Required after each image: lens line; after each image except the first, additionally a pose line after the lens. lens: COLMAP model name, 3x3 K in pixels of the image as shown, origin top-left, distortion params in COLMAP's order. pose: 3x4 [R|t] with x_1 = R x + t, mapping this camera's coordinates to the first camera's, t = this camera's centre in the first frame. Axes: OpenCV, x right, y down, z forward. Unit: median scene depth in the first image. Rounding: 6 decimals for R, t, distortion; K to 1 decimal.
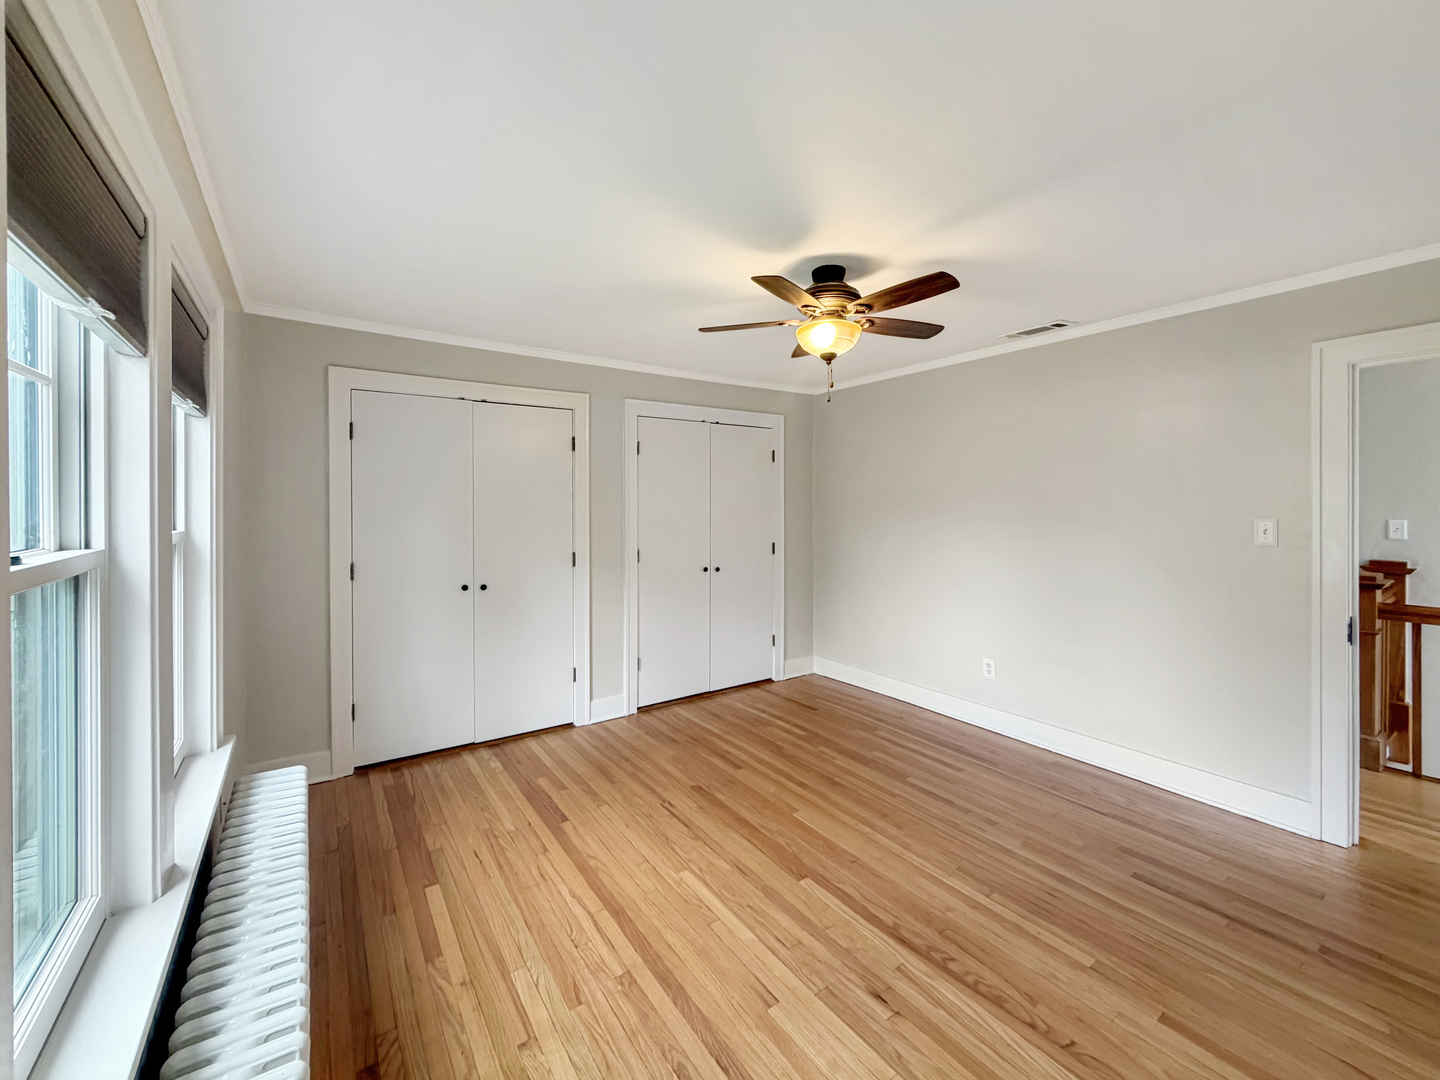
lens RADIAL K [[587.4, 0, 719.6], [0, 587.4, 505.4], [0, 0, 1]] dist [-0.000810, -0.000082]
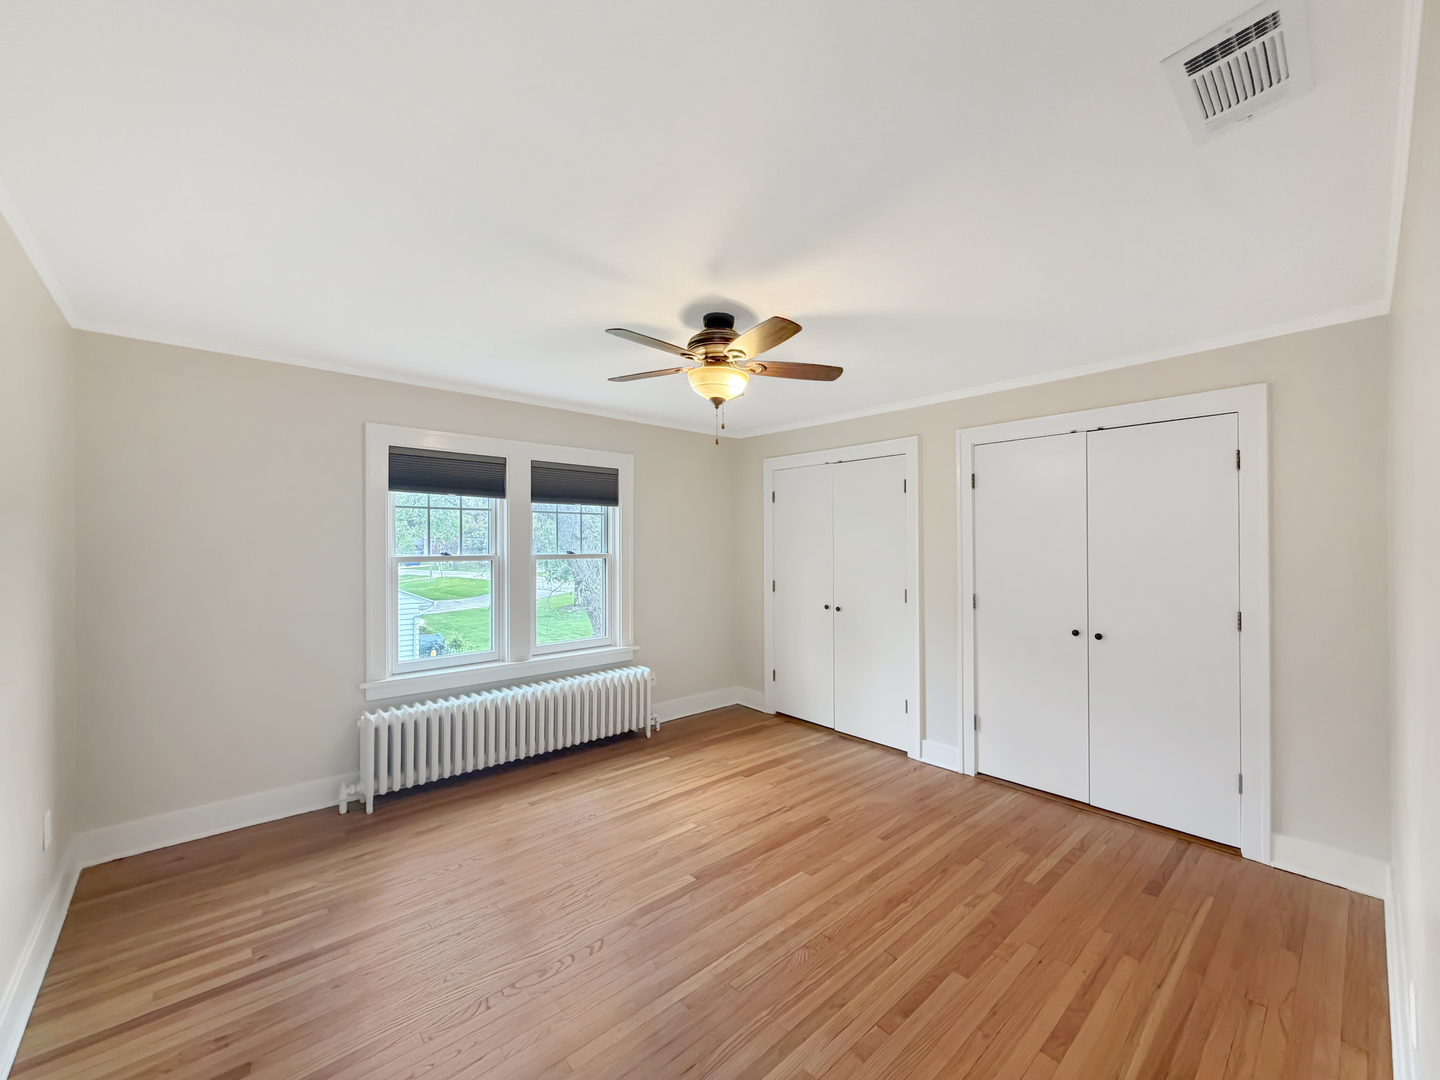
lens RADIAL K [[583.1, 0, 720.0], [0, 583.1, 540.0], [0, 0, 1]] dist [0.000359, -0.000063]
pose [[0.124608, -0.006711, -0.992183, 0.882360], [-0.006563, 0.999950, -0.007588, 0.002030], [0.992184, 0.007457, 0.124558, 0.637457]]
